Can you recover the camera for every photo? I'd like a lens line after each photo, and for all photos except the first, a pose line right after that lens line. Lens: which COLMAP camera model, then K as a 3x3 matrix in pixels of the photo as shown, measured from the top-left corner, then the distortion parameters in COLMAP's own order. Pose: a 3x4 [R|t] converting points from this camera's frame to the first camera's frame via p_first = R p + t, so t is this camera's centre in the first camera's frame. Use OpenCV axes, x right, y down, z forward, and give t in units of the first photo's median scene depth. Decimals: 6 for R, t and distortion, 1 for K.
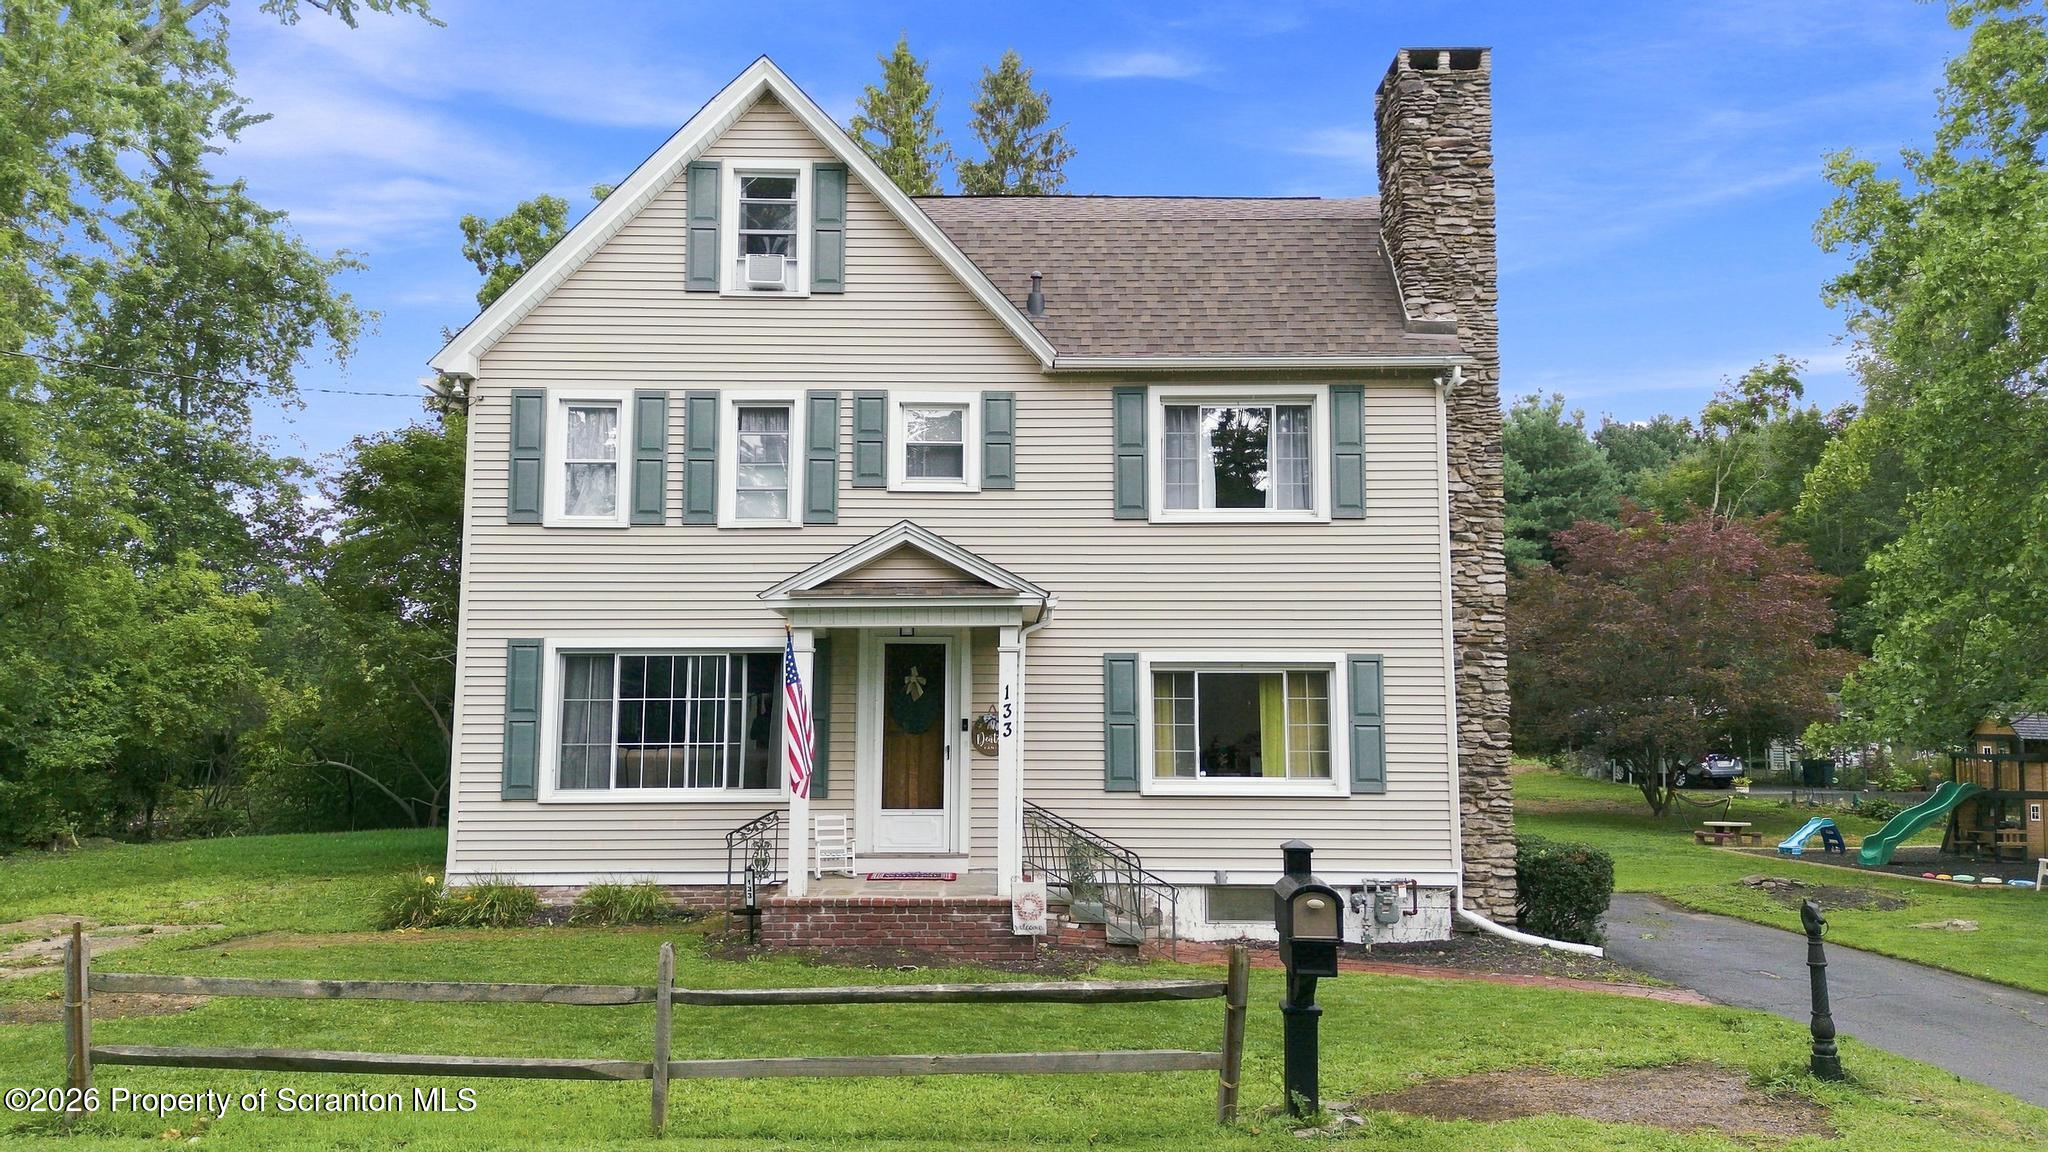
lens RADIAL K [[1453.3, 0, 1014.0], [0, 1453.3, 561.2], [0, 0, 1]] dist [0.039501, -0.010328]
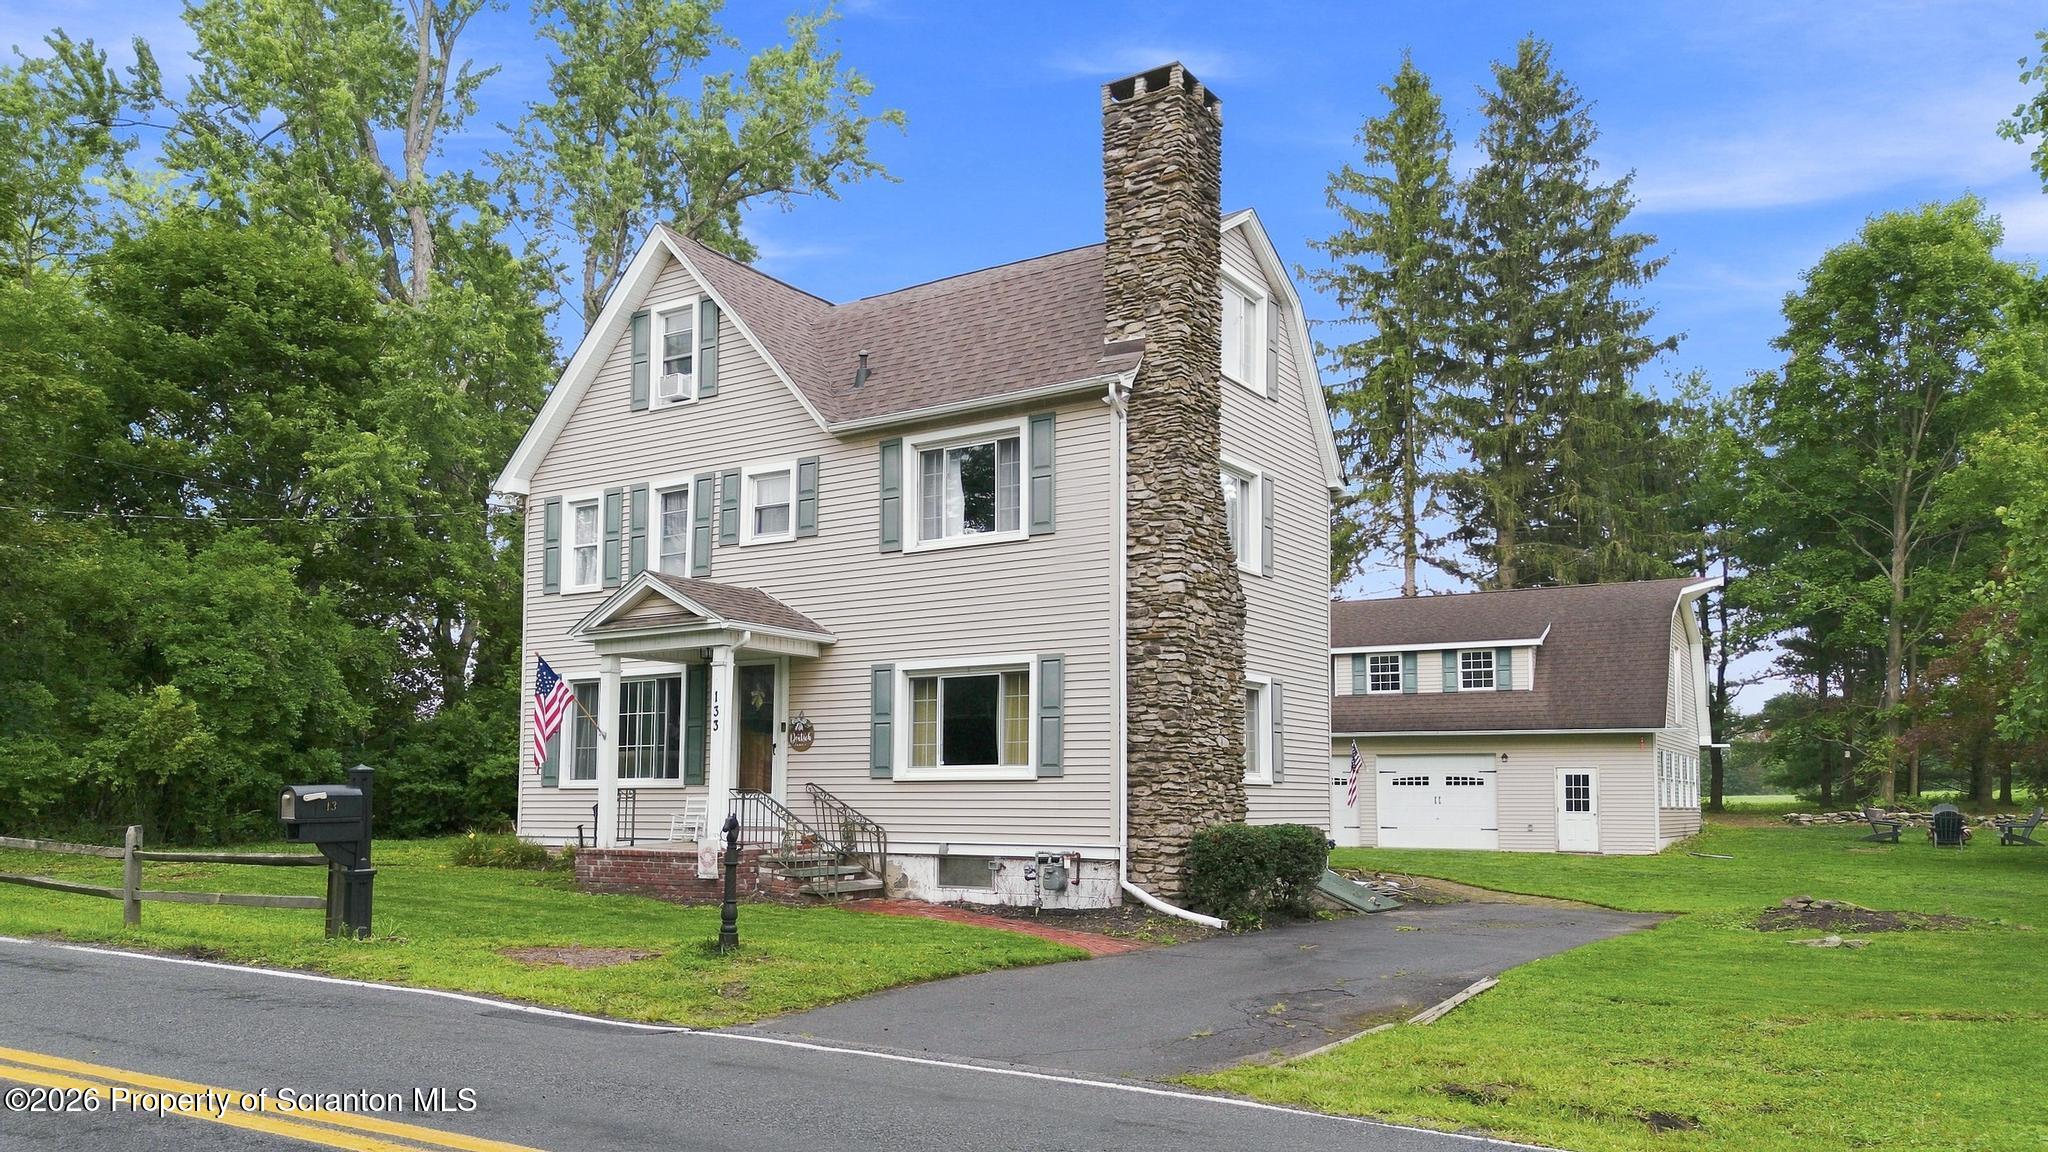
lens RADIAL K [[1497.7, 0, 1027.6], [0, 1497.7, 692.5], [0, 0, 1]] dist [0.047619, -0.015358]
pose [[0.835307, -0.039354, -0.548374, 0.844980], [0.064927, 0.997516, 0.027313, 0.059665], [0.545937, -0.058419, 0.835787, 0.027471]]
